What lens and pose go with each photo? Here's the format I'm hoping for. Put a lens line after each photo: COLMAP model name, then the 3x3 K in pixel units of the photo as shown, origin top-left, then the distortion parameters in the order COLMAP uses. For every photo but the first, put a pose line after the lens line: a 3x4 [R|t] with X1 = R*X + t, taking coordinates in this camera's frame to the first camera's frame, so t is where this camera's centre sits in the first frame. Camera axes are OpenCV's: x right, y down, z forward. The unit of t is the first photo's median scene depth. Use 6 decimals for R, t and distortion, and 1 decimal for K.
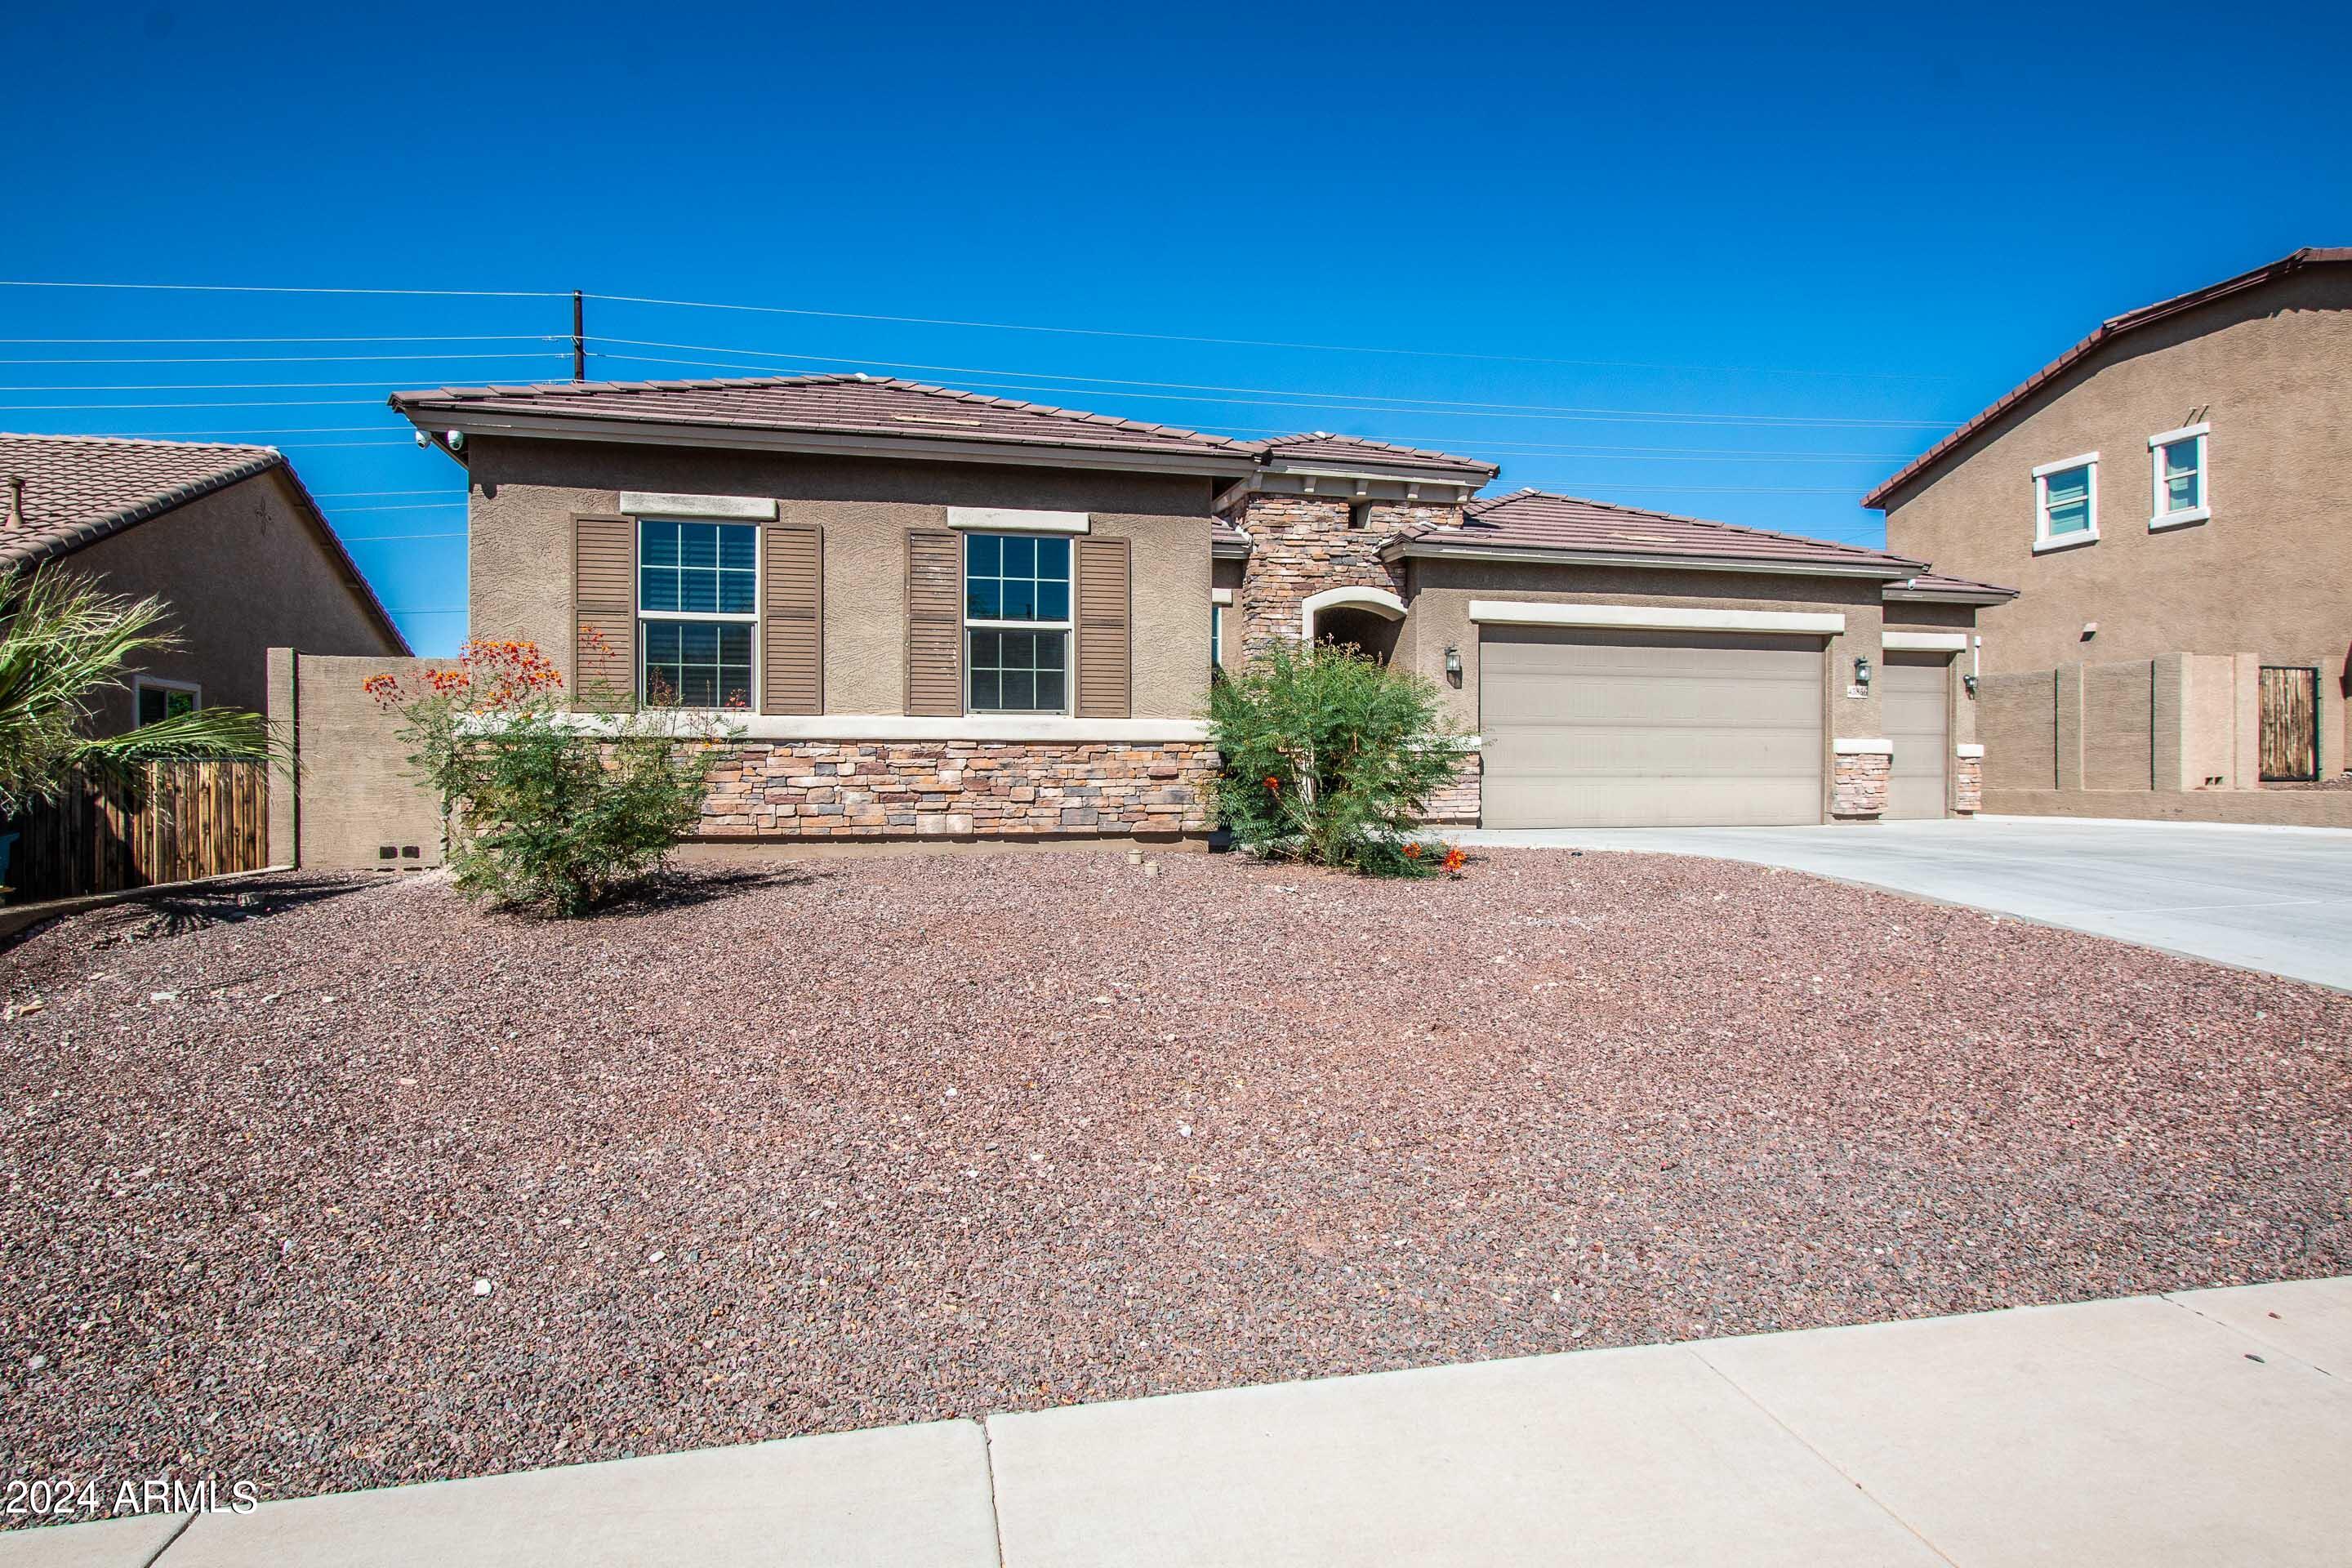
lens RADIAL K [[1297.6, 0, 1175.9], [0, 1297.6, 783.0], [0, 0, 1]] dist [-0.012903, 0.000238]
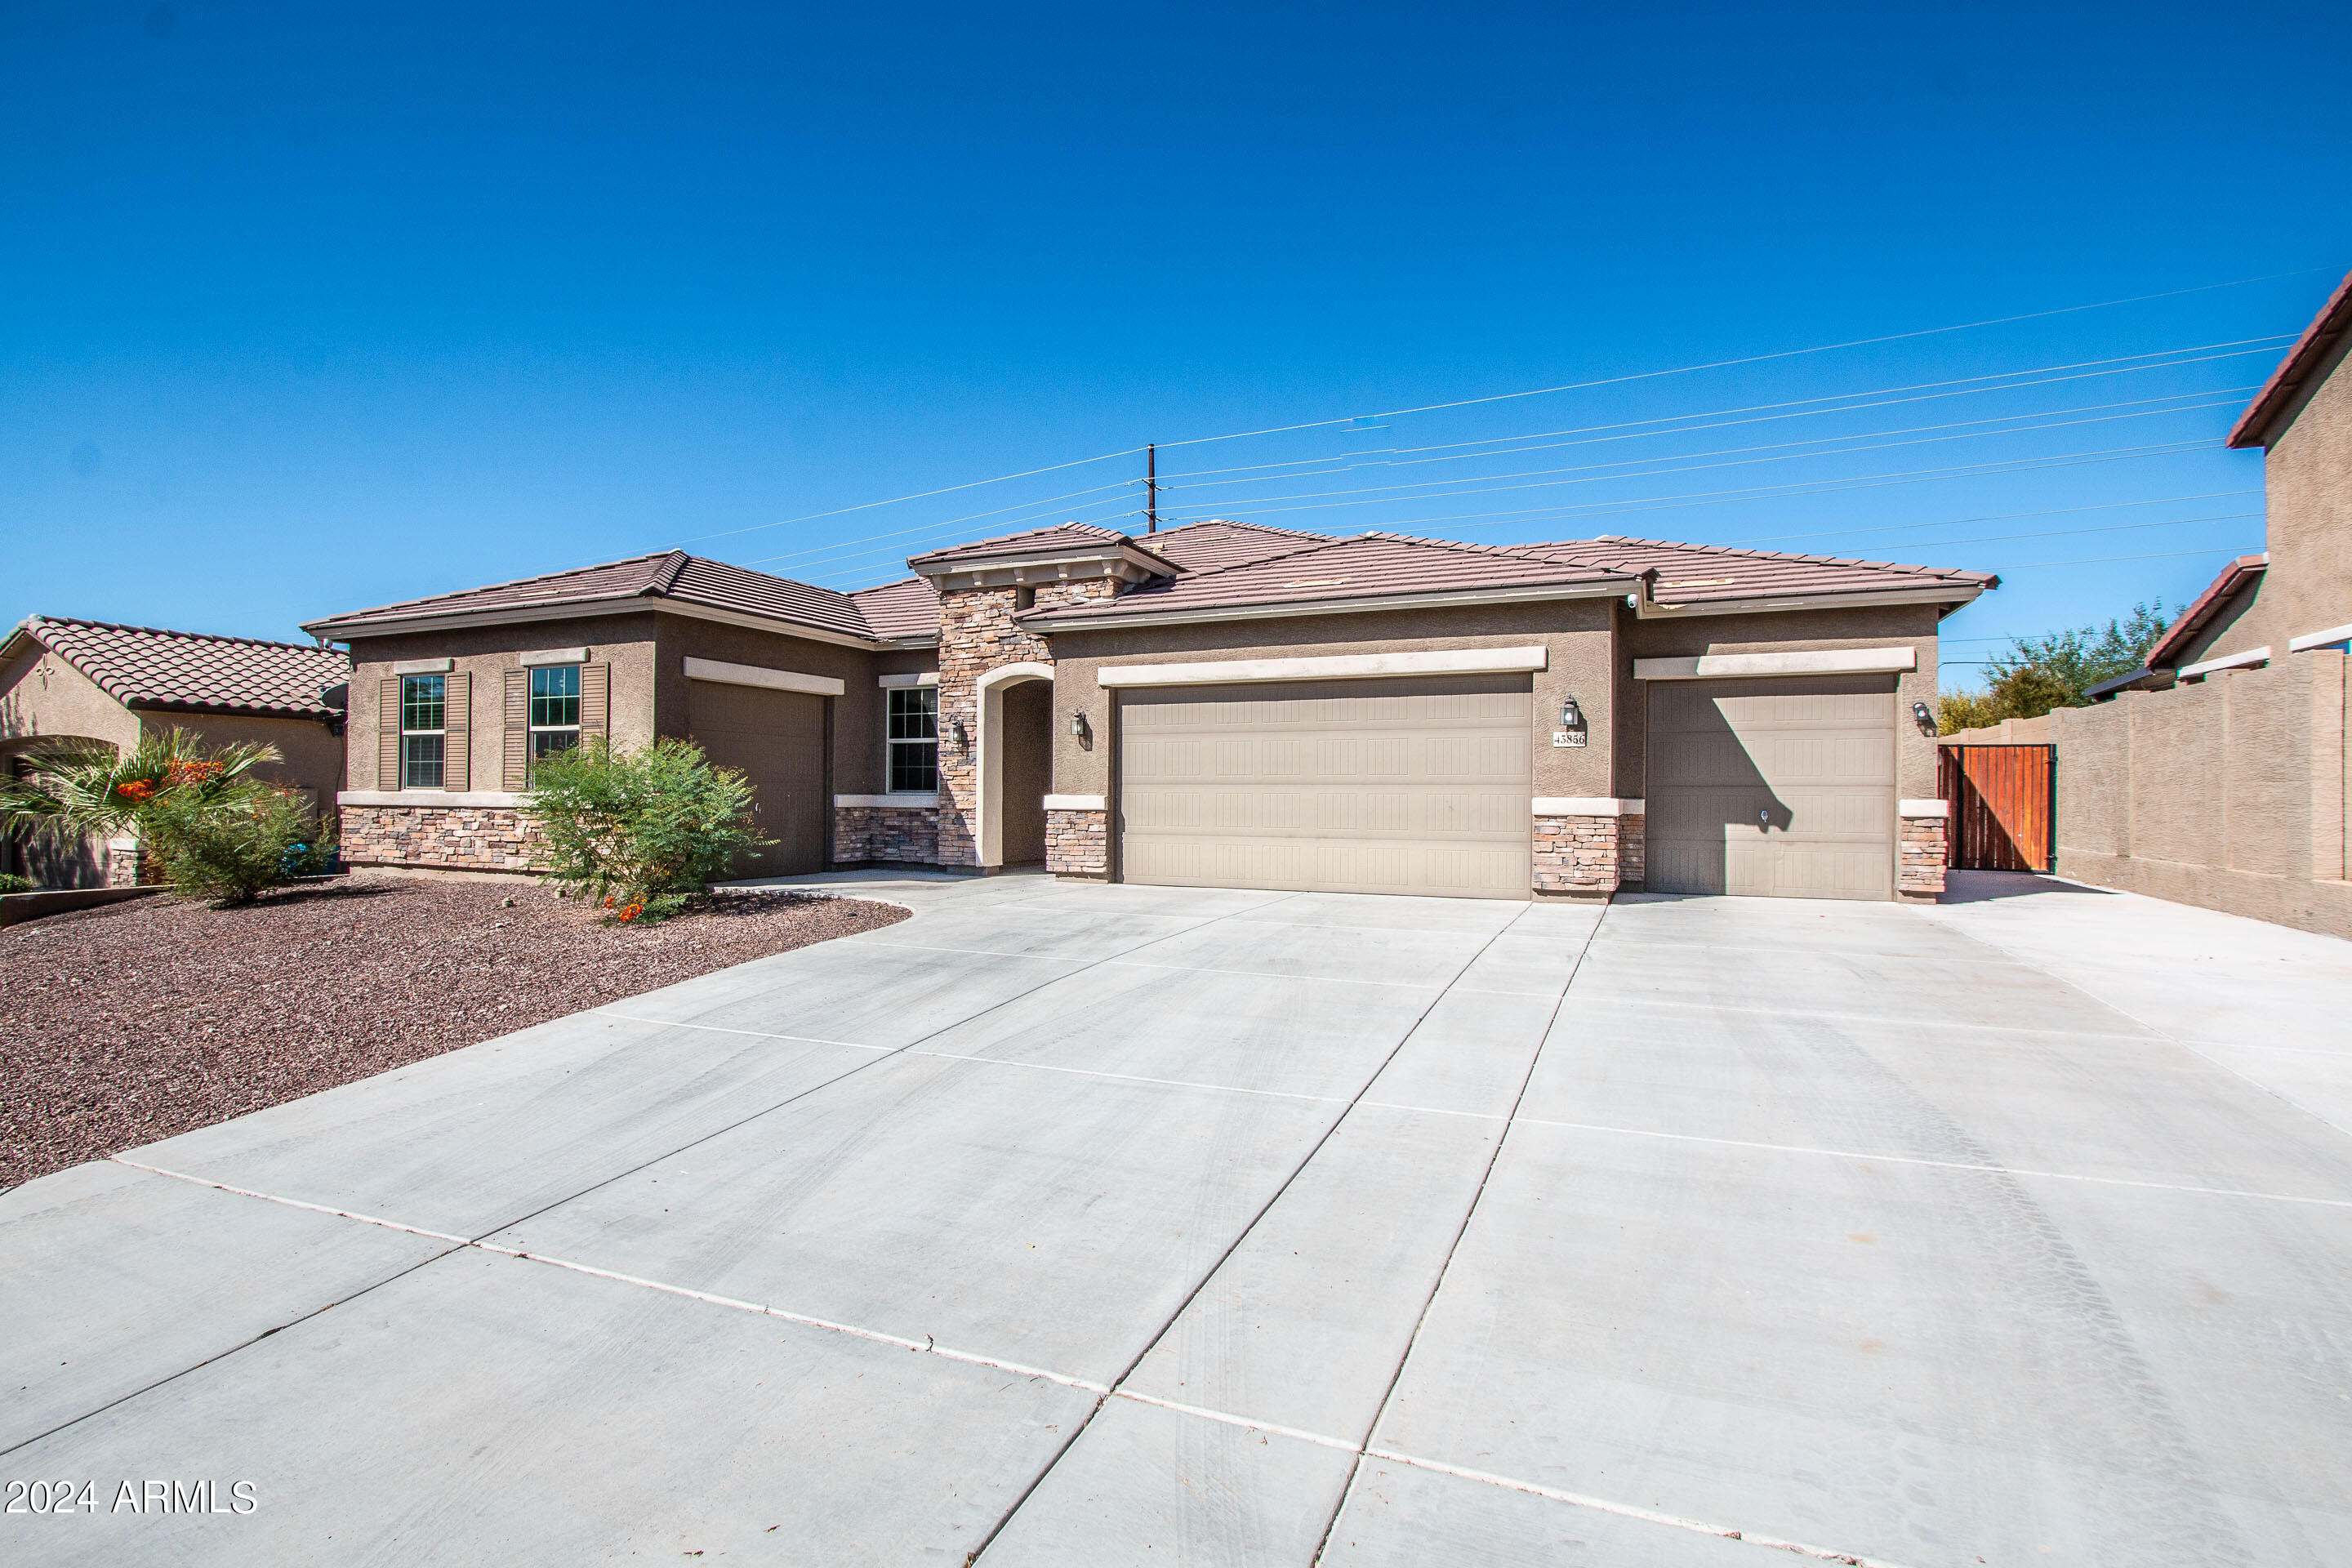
lens RADIAL K [[1108.3, 0, 1174.1], [0, 1108.3, 782.5], [0, 0, 1]] dist [-0.014887, 0.004217]
pose [[0.780149, -0.001225, -0.625592, 0.852765], [-0.007248, 0.999913, -0.010996, -0.037522], [0.625551, 0.013113, 0.780073, 0.335106]]
